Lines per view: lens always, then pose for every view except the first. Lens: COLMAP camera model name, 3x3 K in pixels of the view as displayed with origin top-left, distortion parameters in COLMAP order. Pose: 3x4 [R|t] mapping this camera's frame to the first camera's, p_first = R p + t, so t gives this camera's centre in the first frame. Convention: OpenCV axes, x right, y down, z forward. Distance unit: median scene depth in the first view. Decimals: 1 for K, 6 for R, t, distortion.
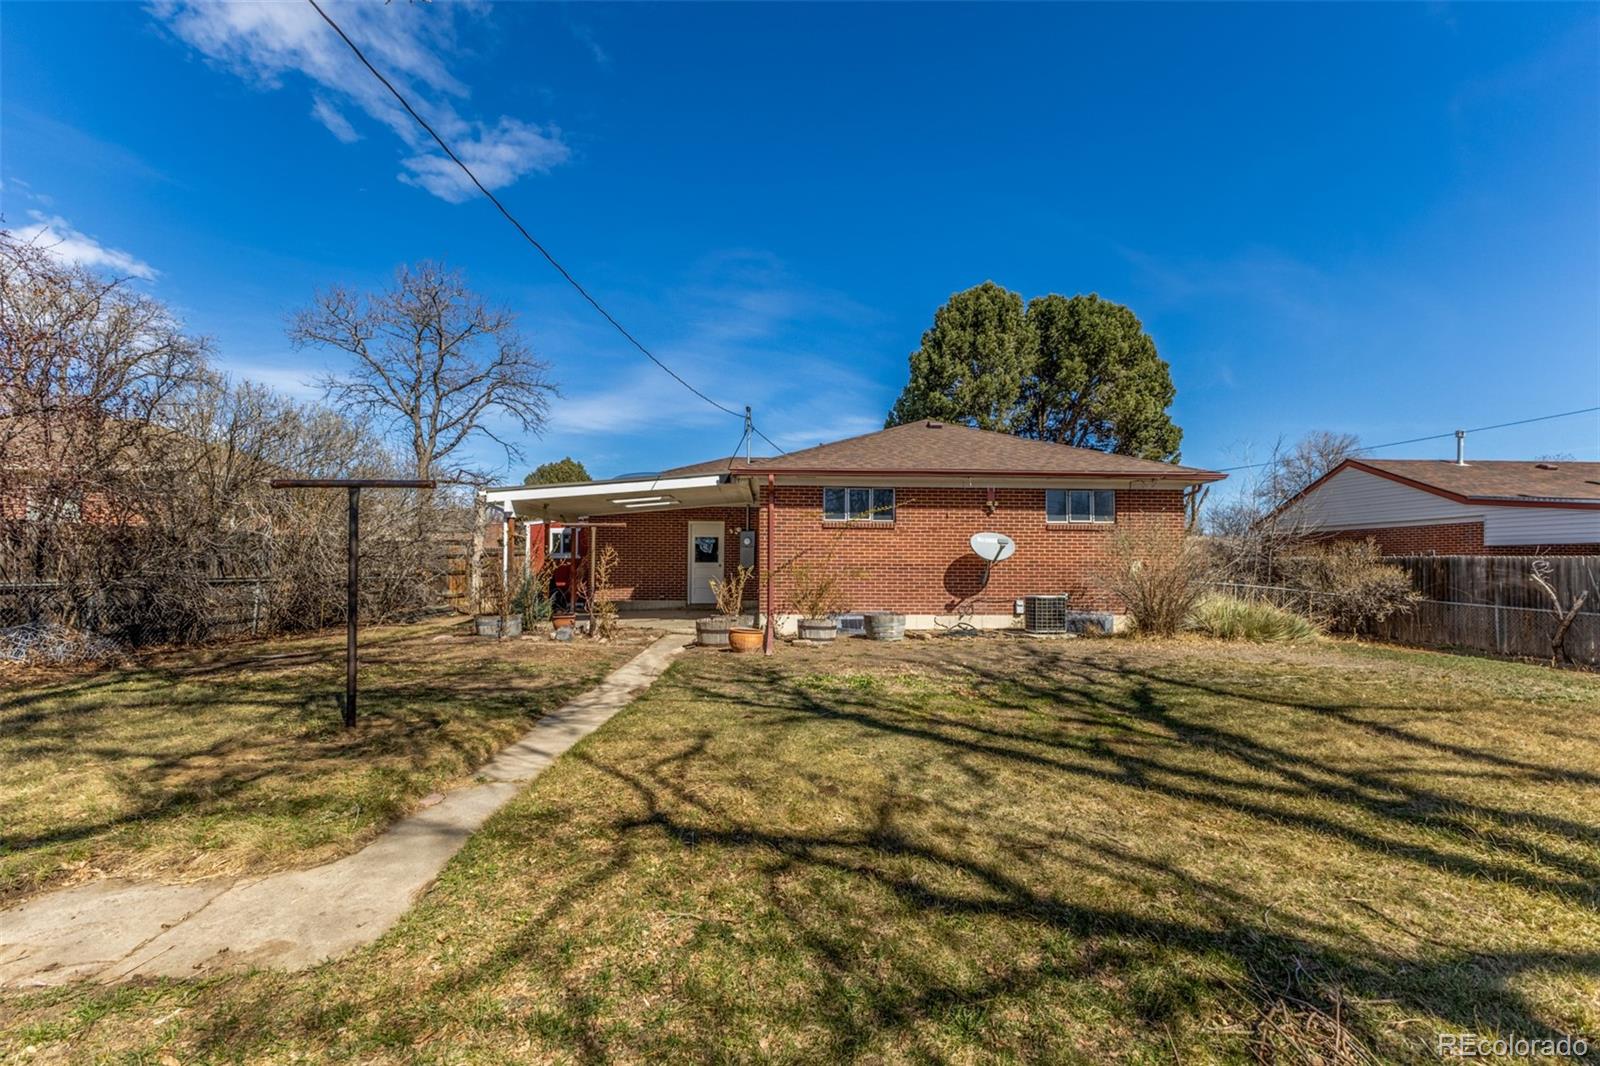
lens RADIAL K [[695.0, 0, 798.7], [0, 695.0, 533.2], [0, 0, 1]] dist [0.010583, -0.001744]
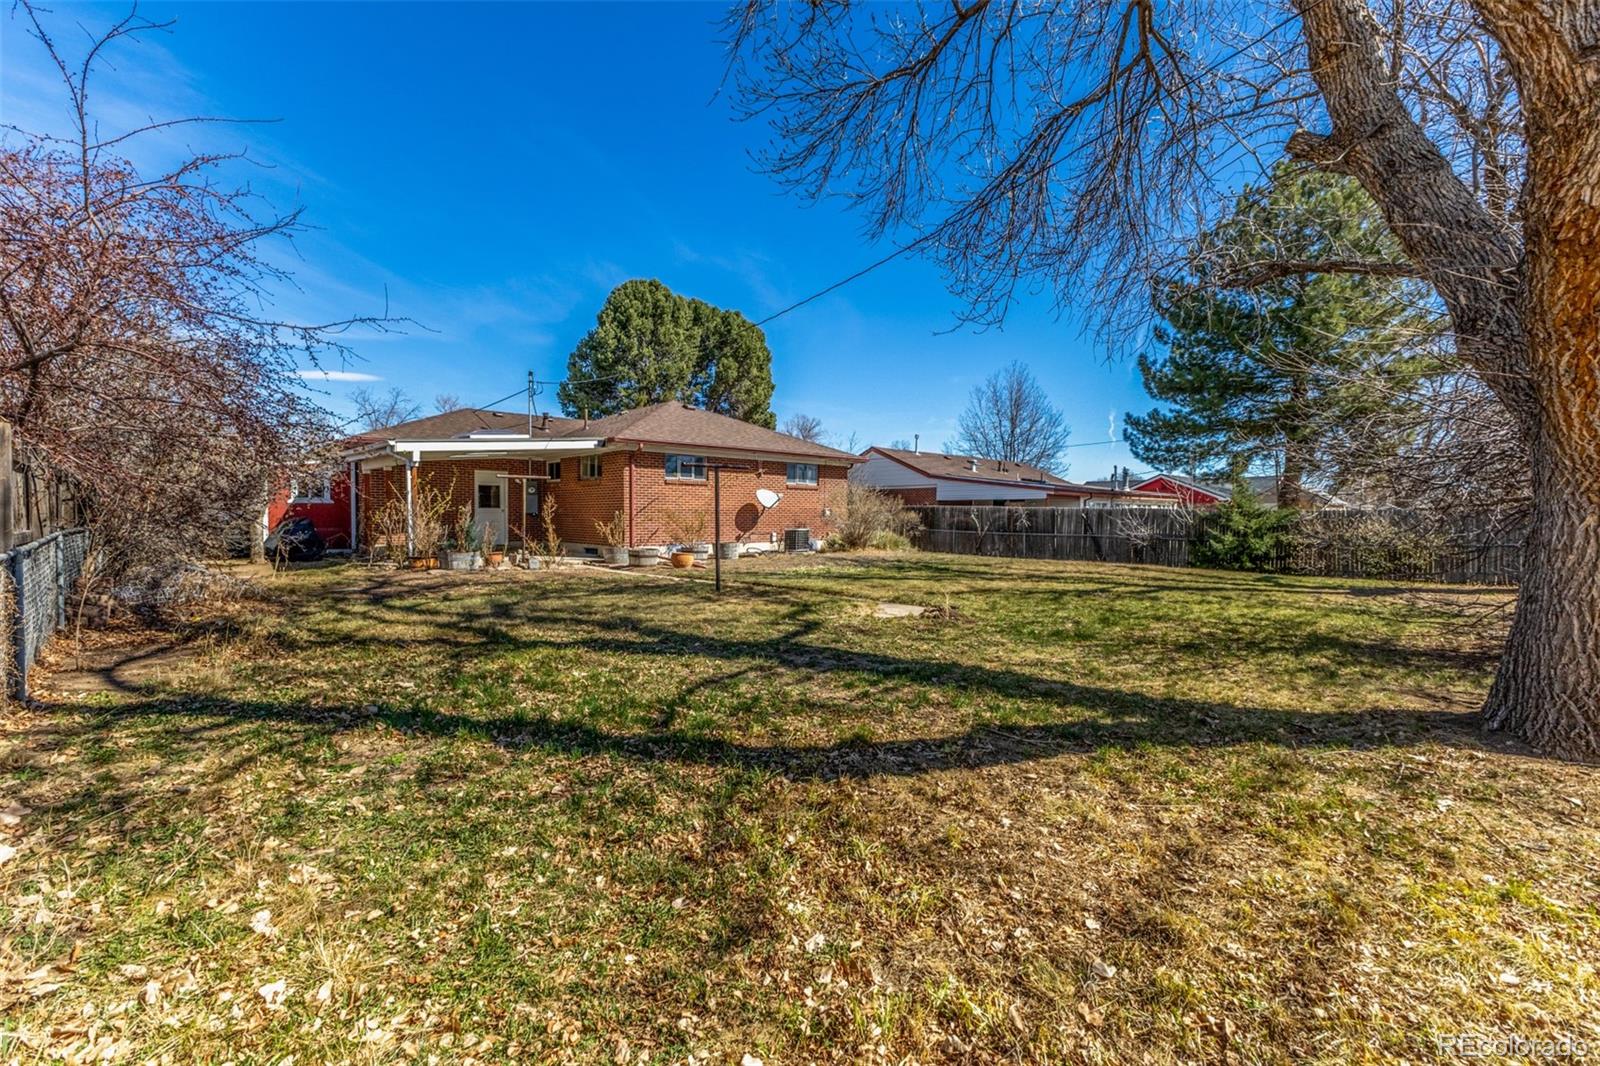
lens RADIAL K [[695.0, 0, 799.4], [0, 695.0, 531.8], [0, 0, 1]] dist [0.010583, -0.001744]
pose [[0.758914, -0.019113, 0.650910, -0.555055], [-0.028801, 0.997606, 0.062874, -0.005254], [-0.650553, -0.066462, 0.756547, -0.188647]]
